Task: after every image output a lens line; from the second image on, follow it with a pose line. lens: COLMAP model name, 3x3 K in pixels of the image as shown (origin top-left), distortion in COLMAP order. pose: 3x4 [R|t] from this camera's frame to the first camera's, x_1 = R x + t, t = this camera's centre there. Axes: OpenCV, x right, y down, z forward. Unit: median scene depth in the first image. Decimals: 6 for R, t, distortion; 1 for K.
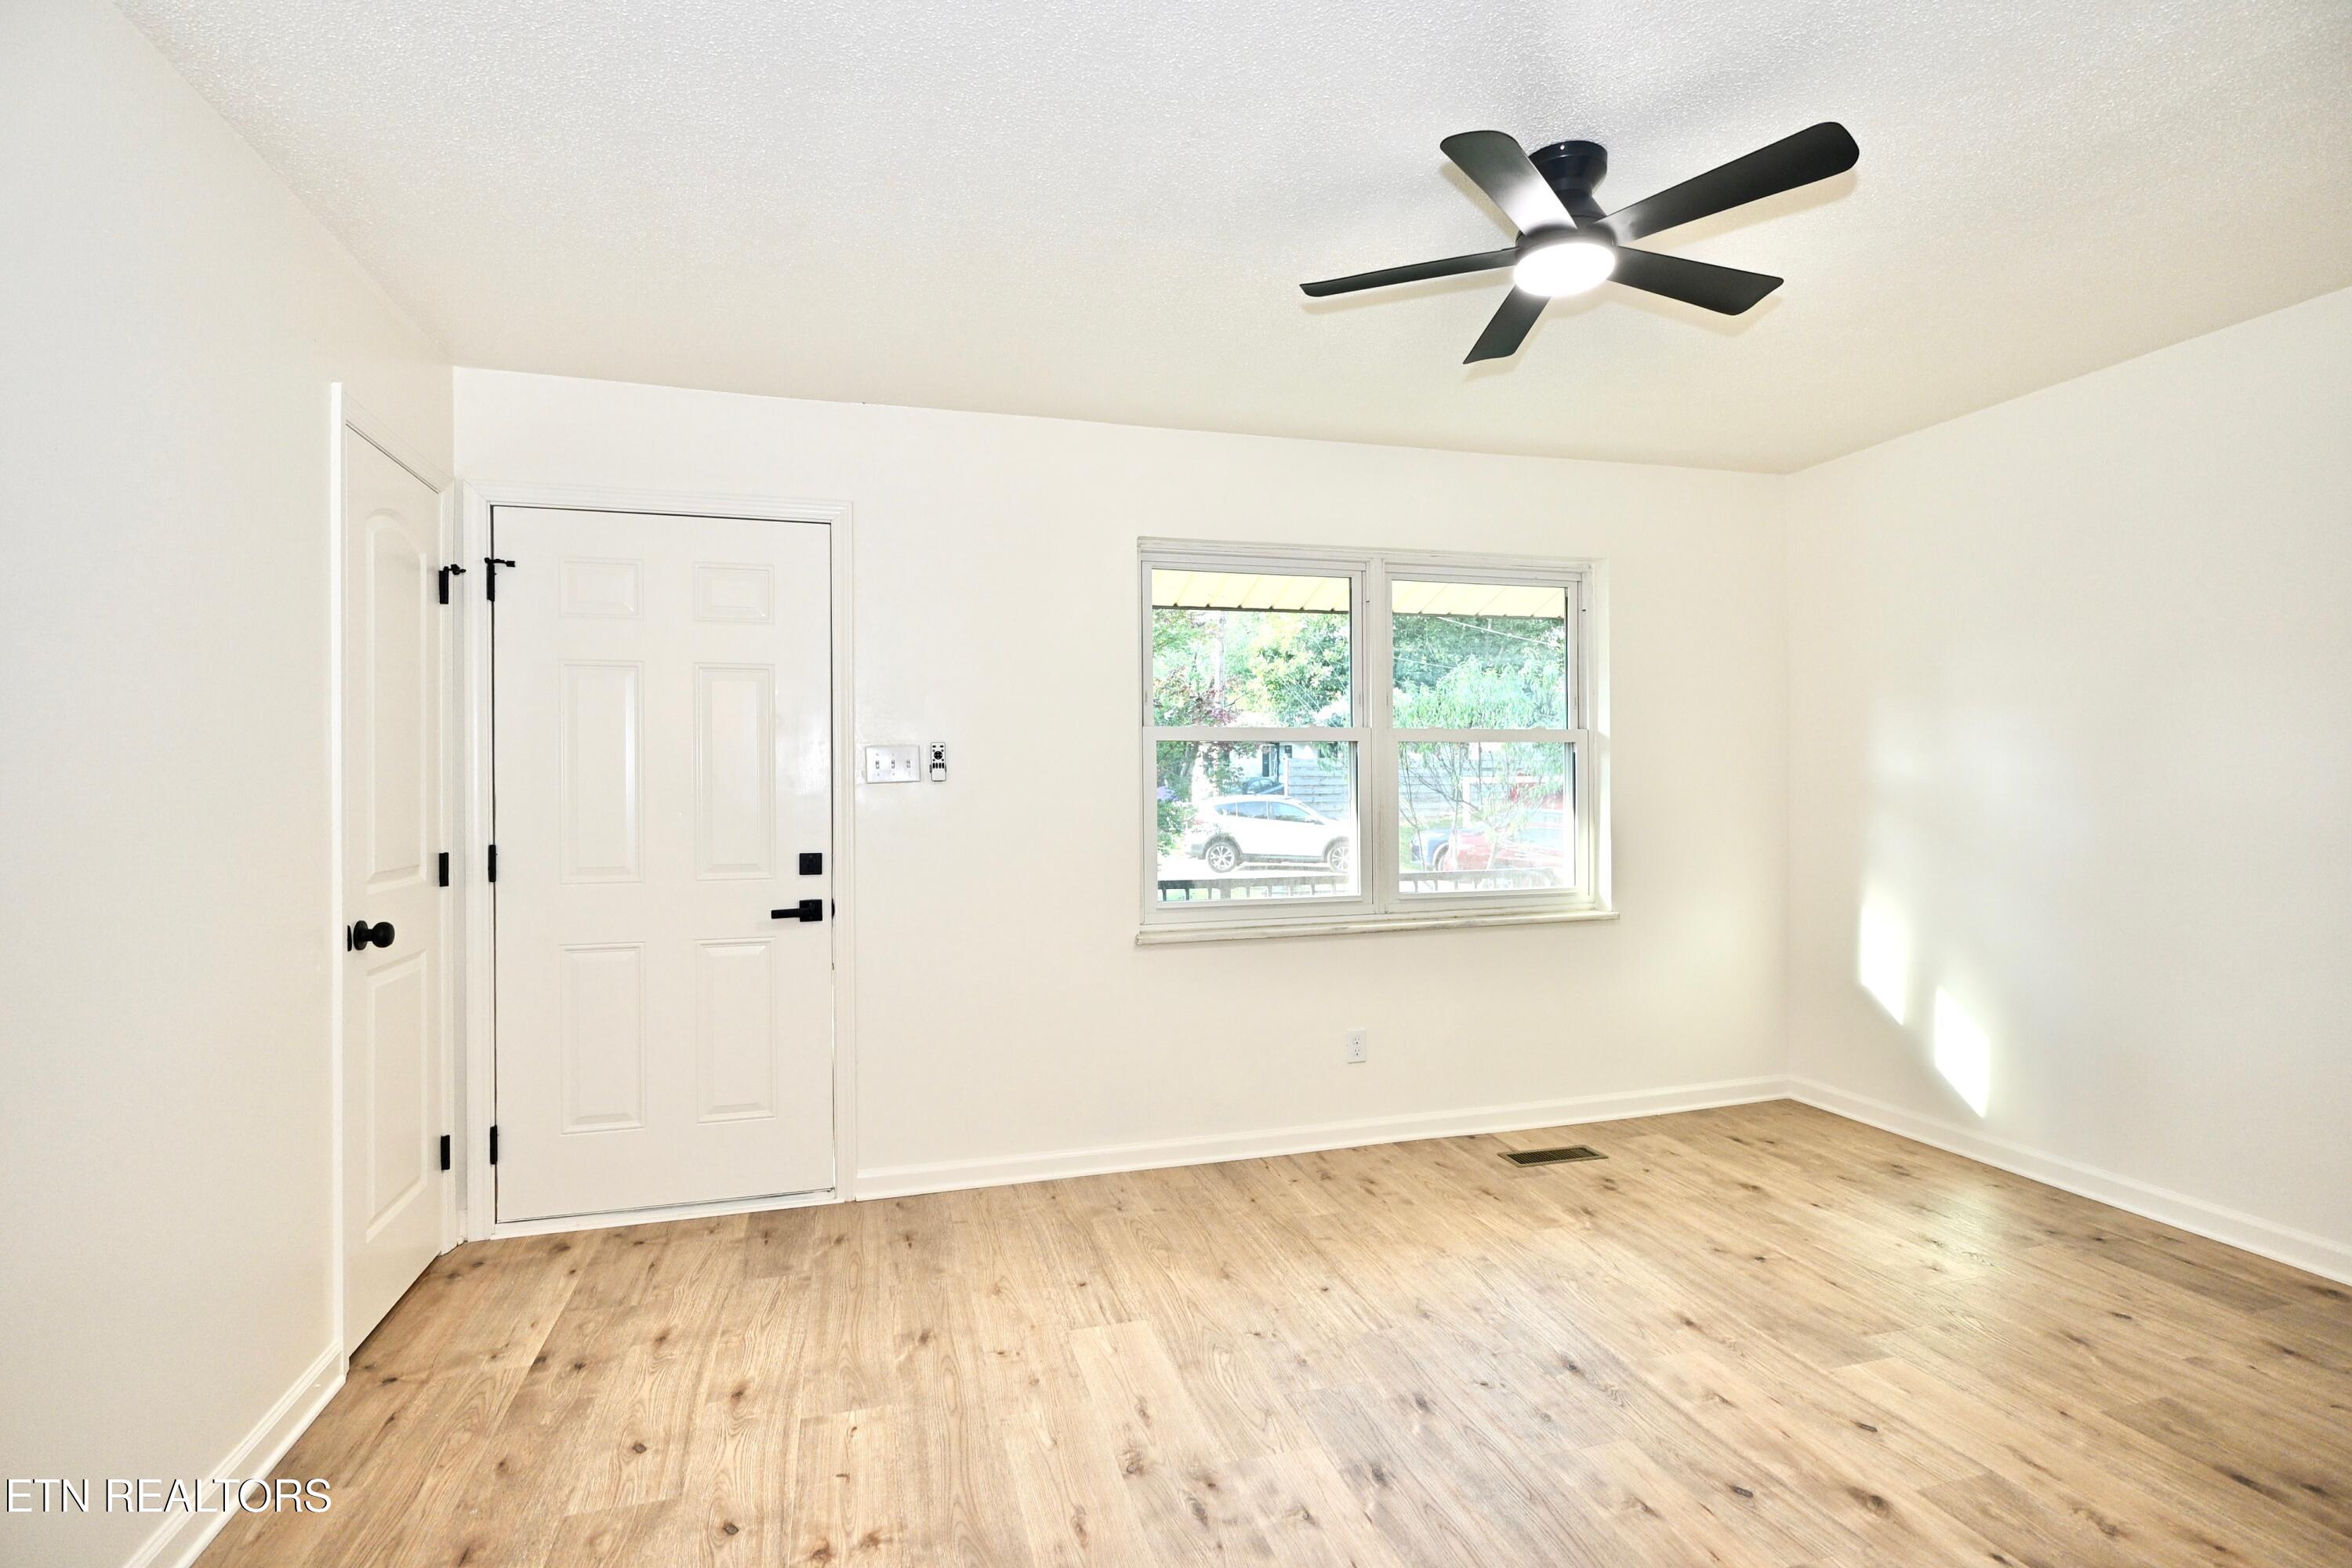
lens RADIAL K [[1132.1, 0, 1175.3], [0, 1132.1, 788.6], [0, 0, 1]] dist [-0.003002, 0.002099]
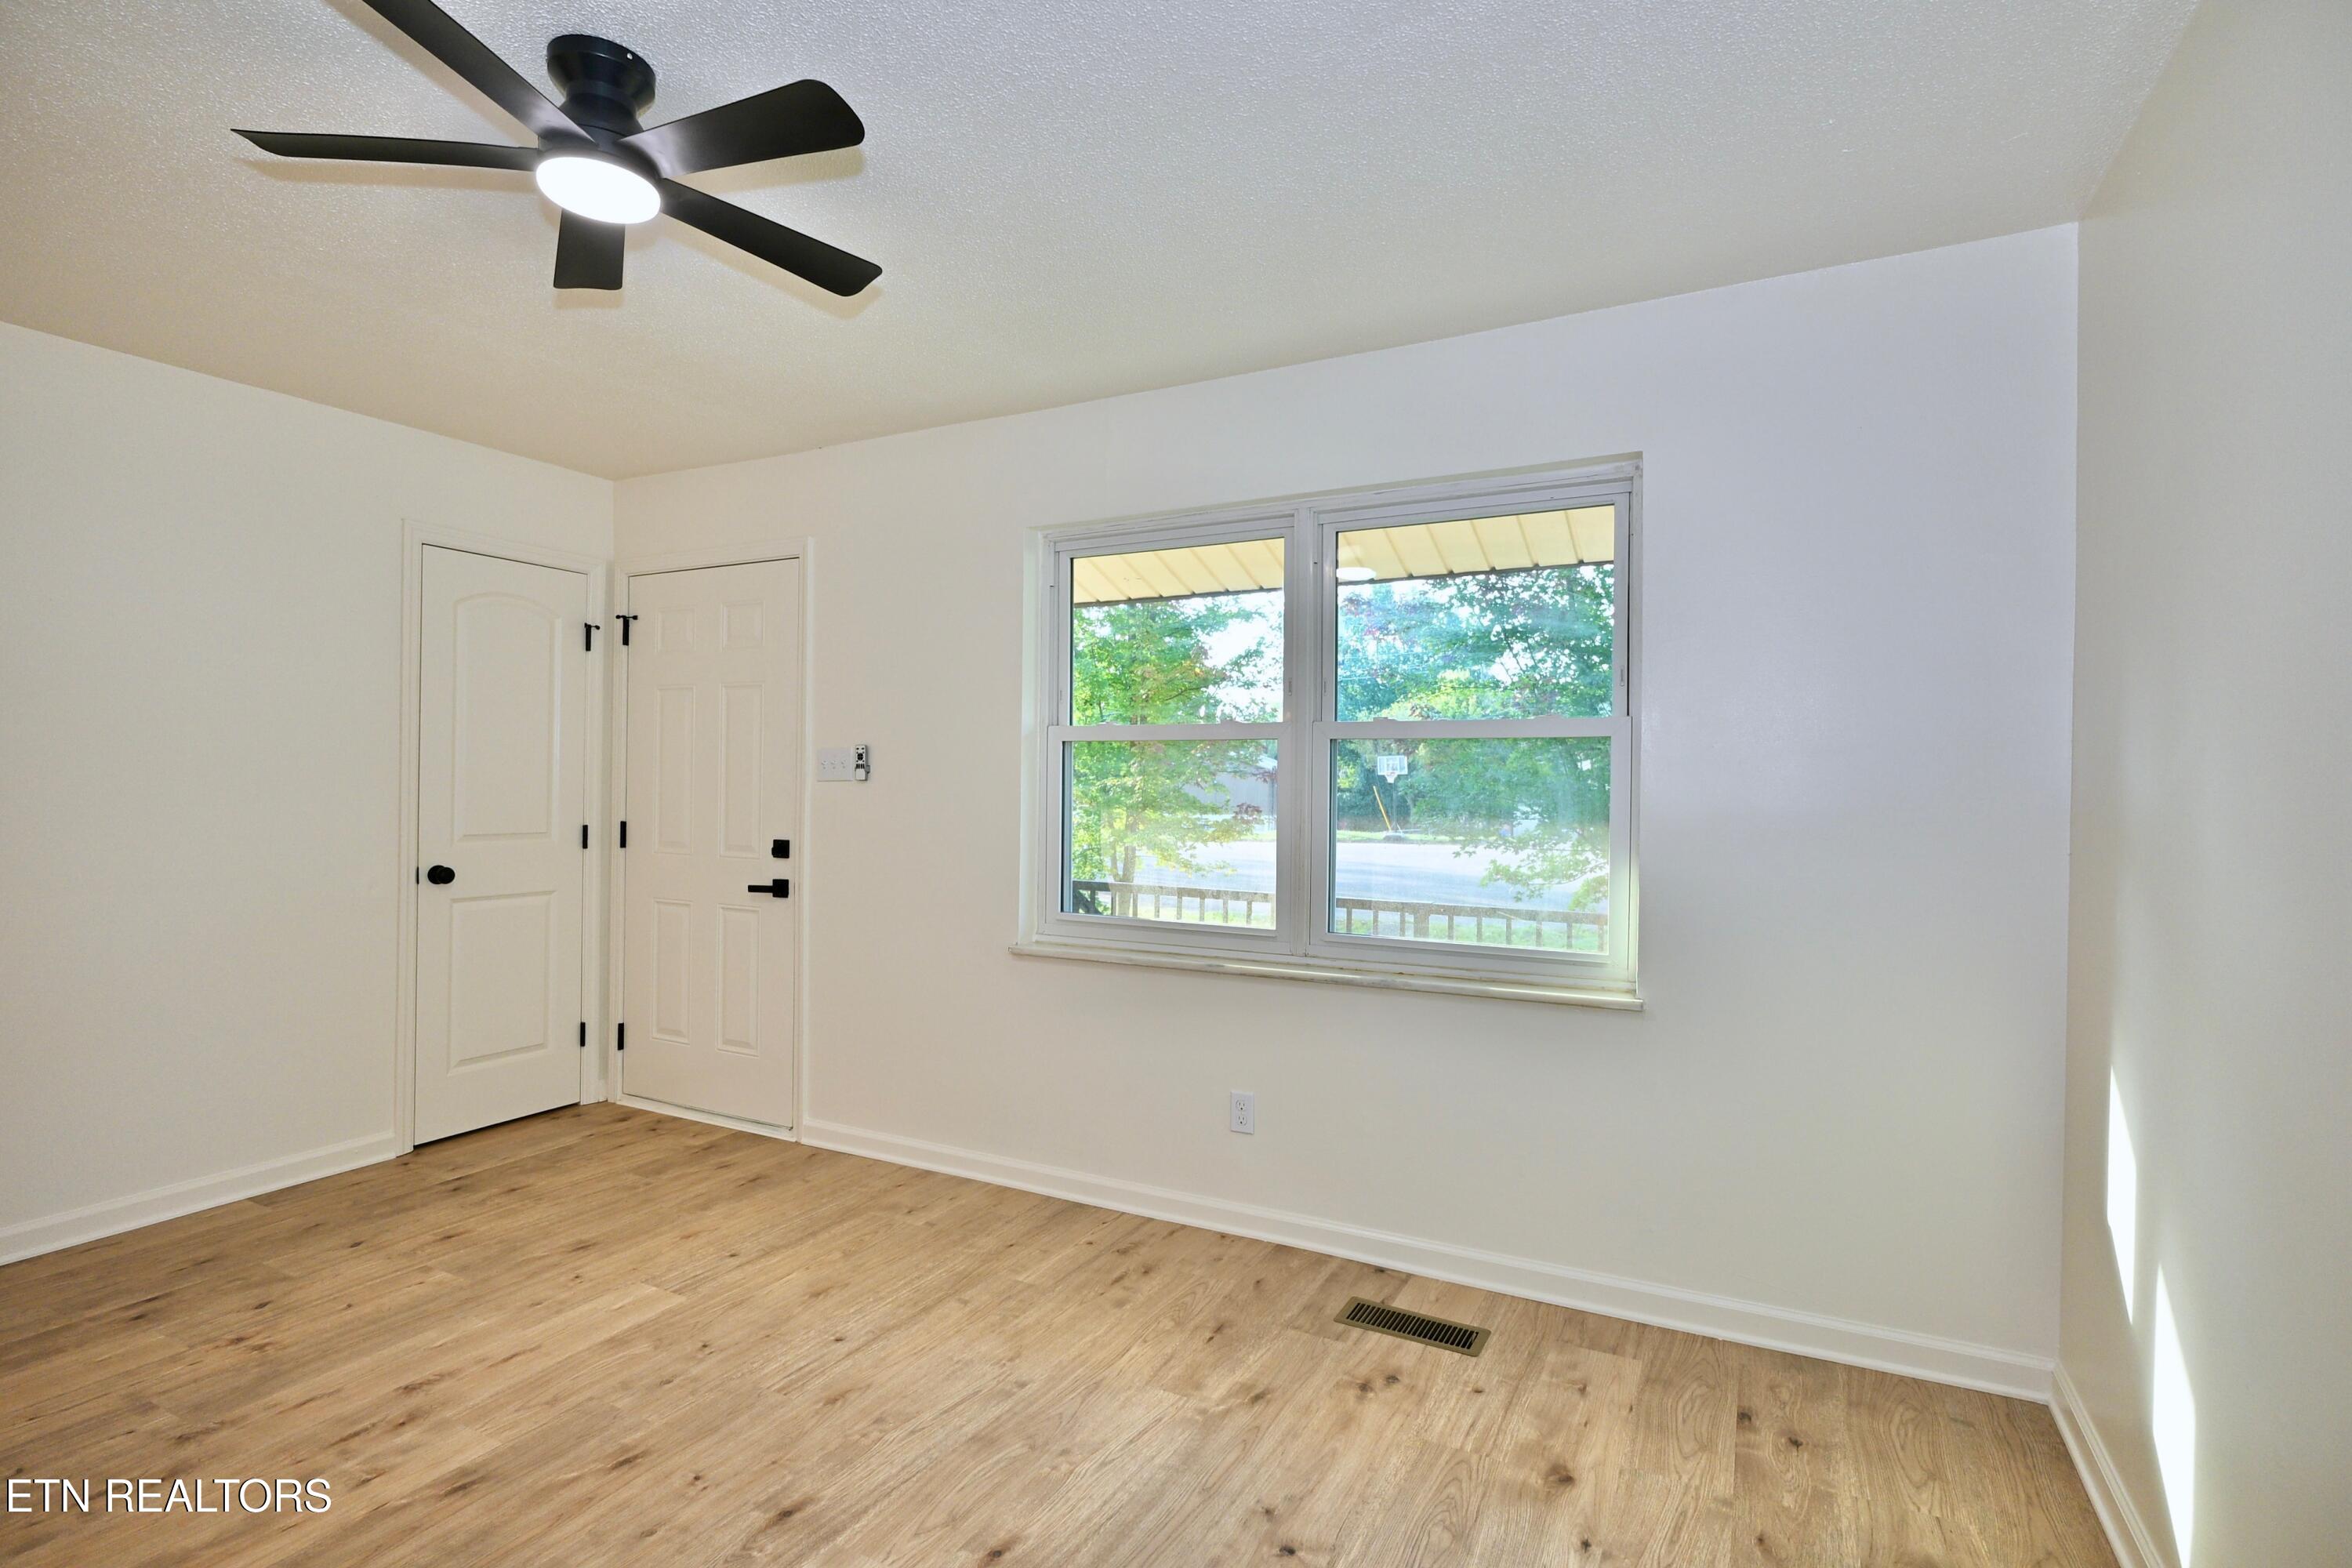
lens RADIAL K [[1132.1, 0, 1175.3], [0, 1132.1, 788.6], [0, 0, 1]] dist [-0.003002, 0.002099]
pose [[0.721359, 0.019718, -0.692280, 0.843706], [-0.019221, 0.999780, 0.008448, -0.015035], [0.692294, 0.007213, 0.721579, 0.462767]]
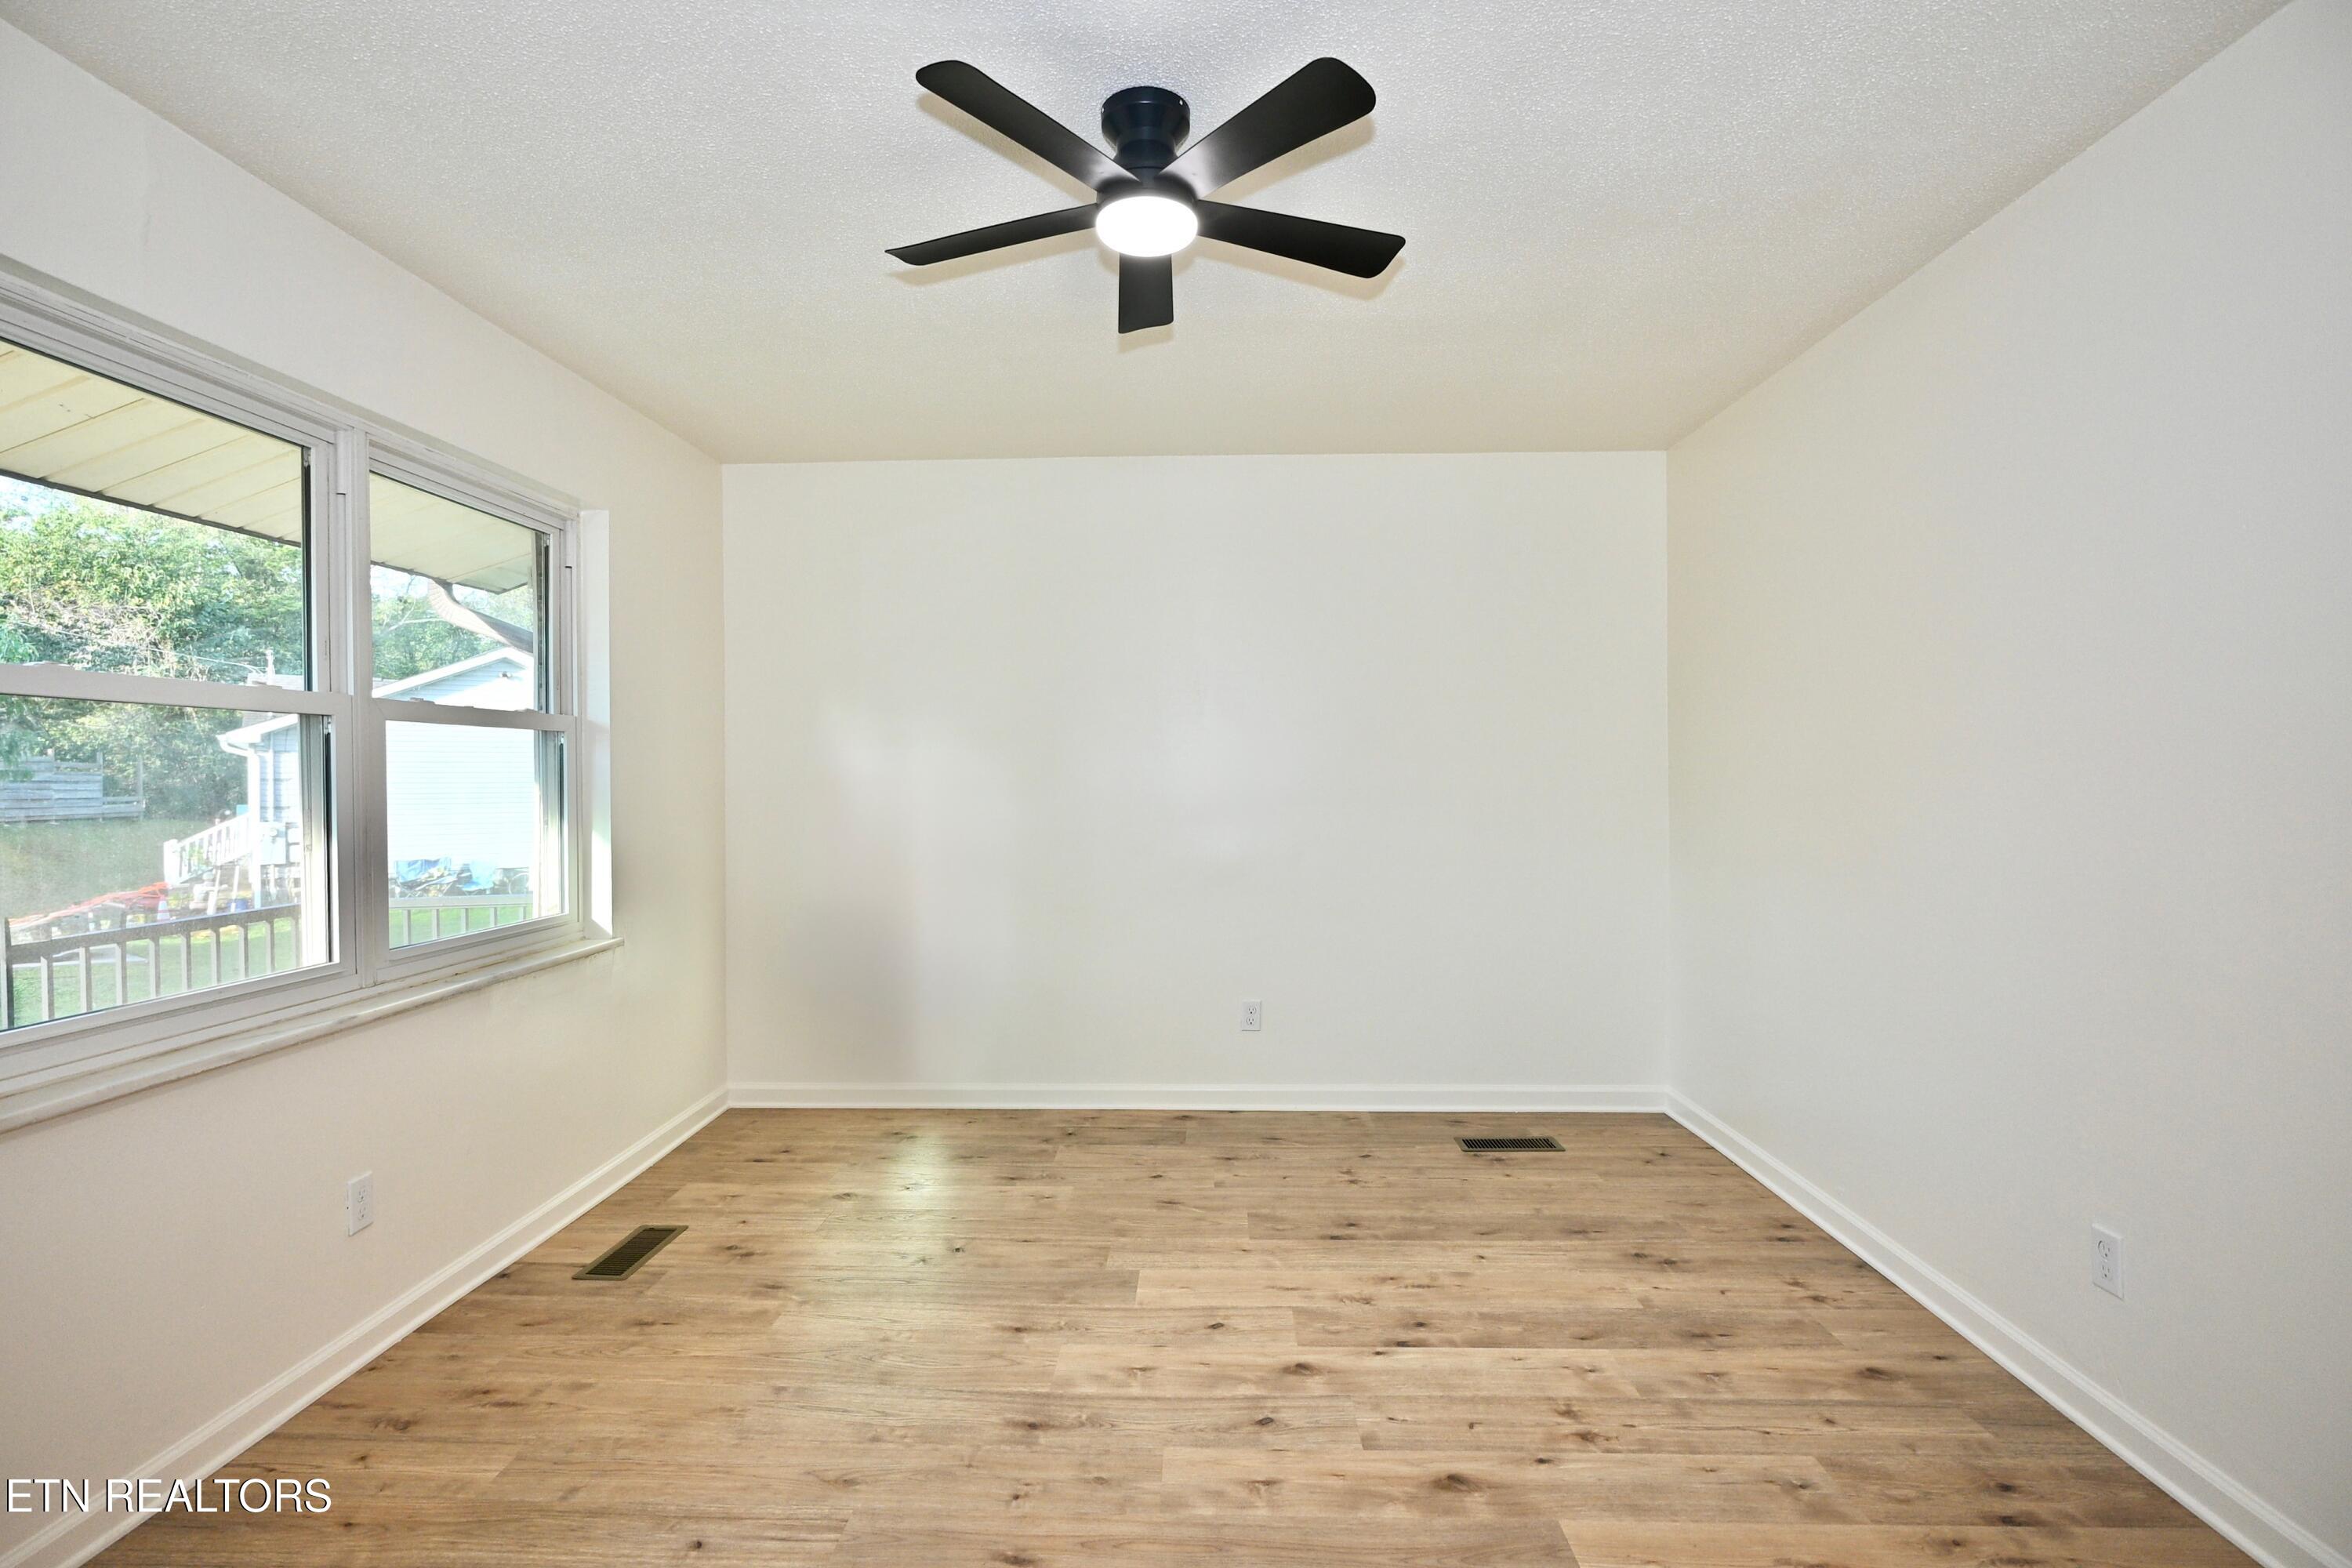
lens RADIAL K [[1132.1, 0, 1175.3], [0, 1132.1, 788.6], [0, 0, 1]] dist [-0.003002, 0.002099]
pose [[0.308046, -0.005005, 0.951358, -0.359477], [0.008318, 0.999962, 0.002568, 0.001856], [-0.951335, 0.007122, 0.308076, 0.467249]]
